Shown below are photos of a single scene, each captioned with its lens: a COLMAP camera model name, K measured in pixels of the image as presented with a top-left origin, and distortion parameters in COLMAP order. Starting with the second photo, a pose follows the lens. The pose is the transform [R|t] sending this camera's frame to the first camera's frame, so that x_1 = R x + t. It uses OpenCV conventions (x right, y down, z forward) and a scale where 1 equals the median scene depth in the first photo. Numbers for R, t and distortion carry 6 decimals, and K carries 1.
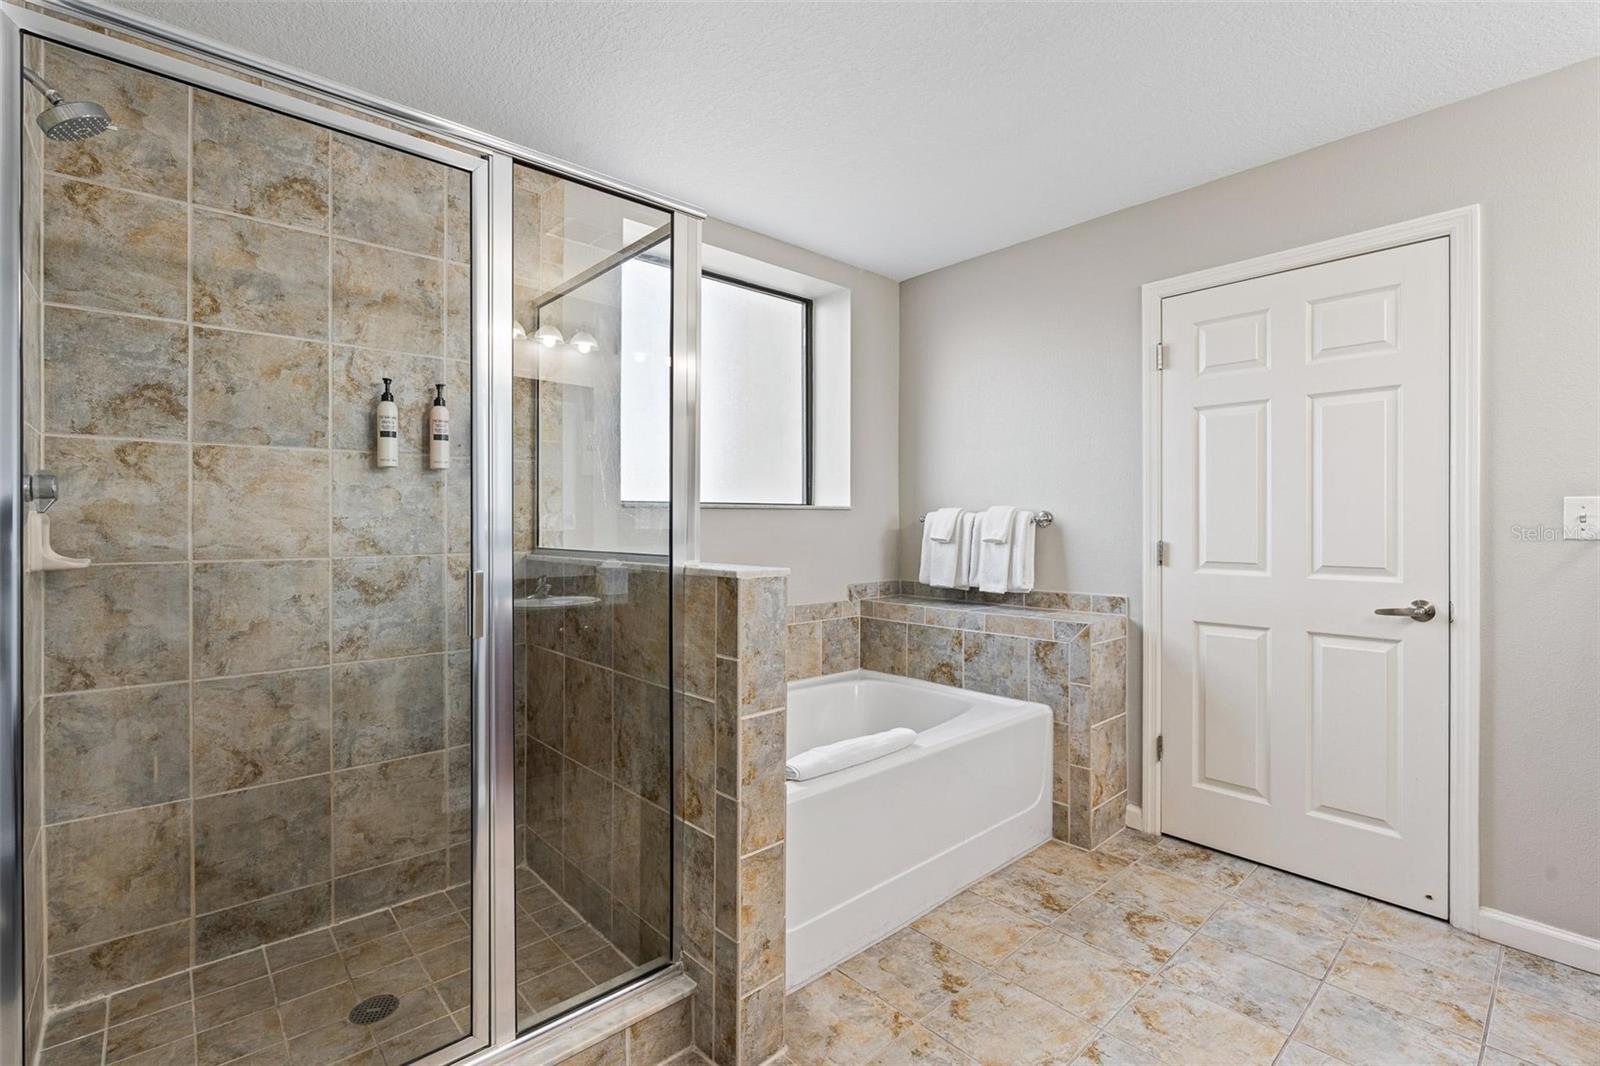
lens RADIAL K [[723.7, 0, 797.6], [0, 723.7, 526.0], [0, 0, 1]] dist [-0.004403, 0.000320]
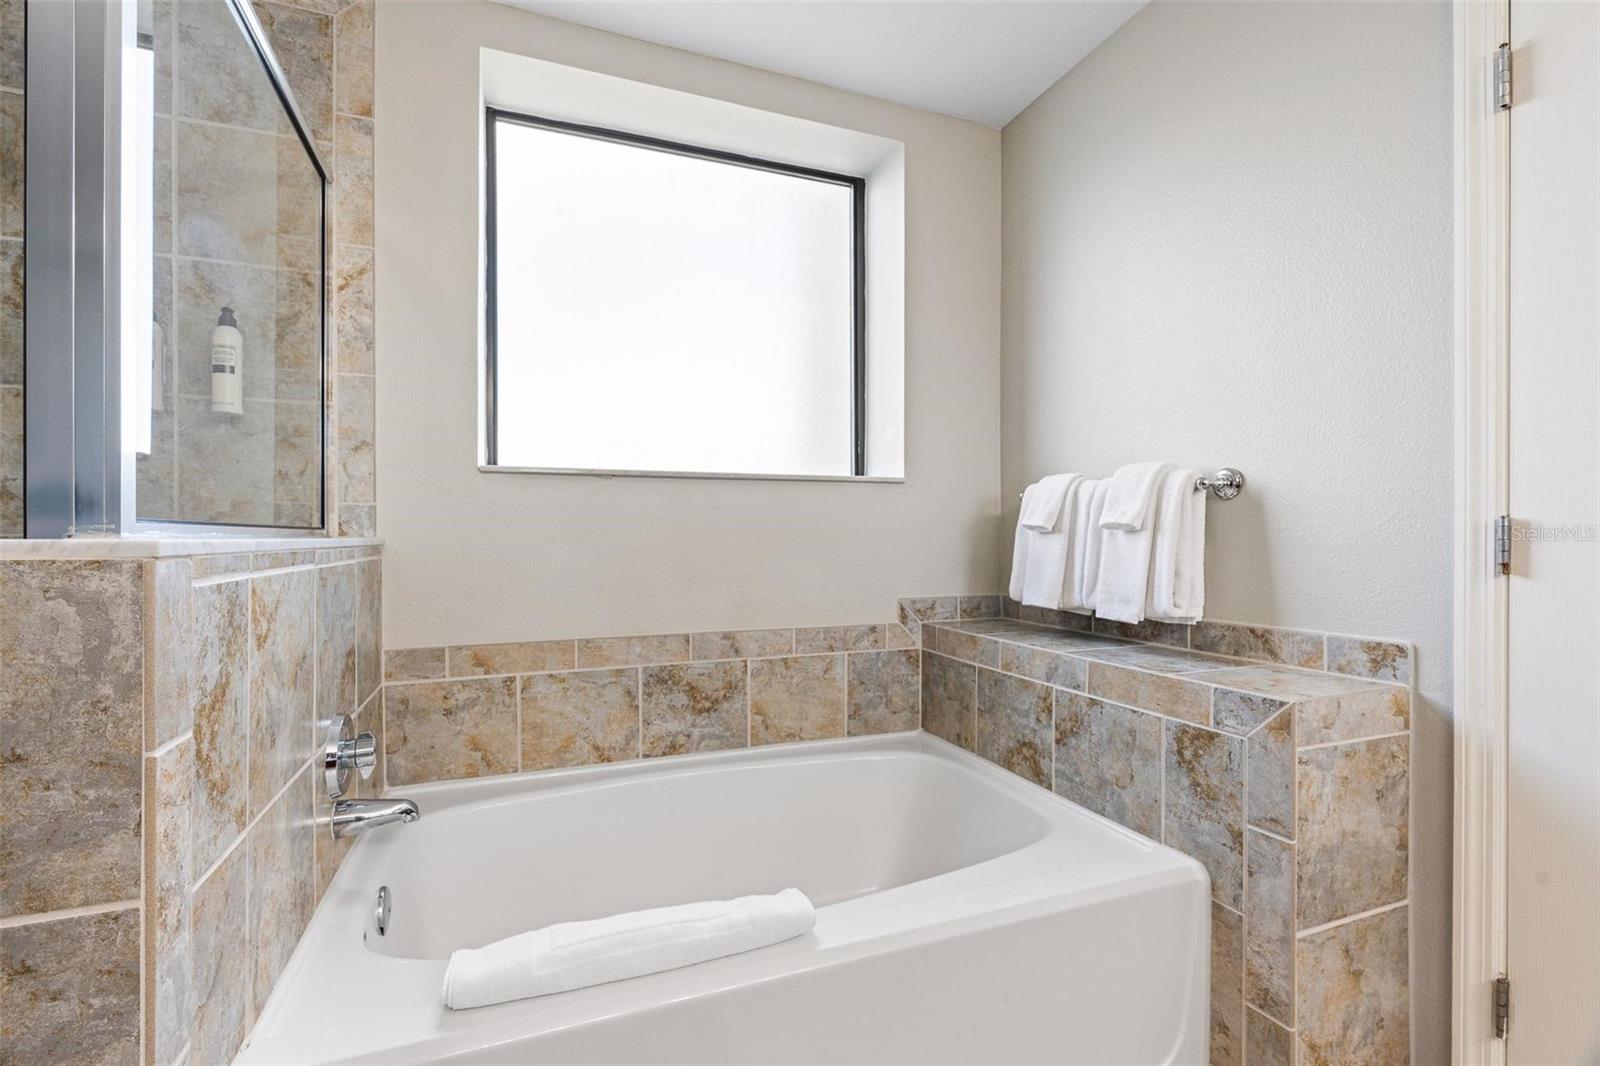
lens RADIAL K [[714.2, 0, 793.3], [0, 714.2, 540.6], [0, 0, 1]] dist [-0.001971, 0.000551]
pose [[0.932862, 0.003052, -0.360220, 0.238275], [-0.002241, 0.999994, 0.002669, 0.030963], [0.360226, -0.001682, 0.932864, 0.416859]]
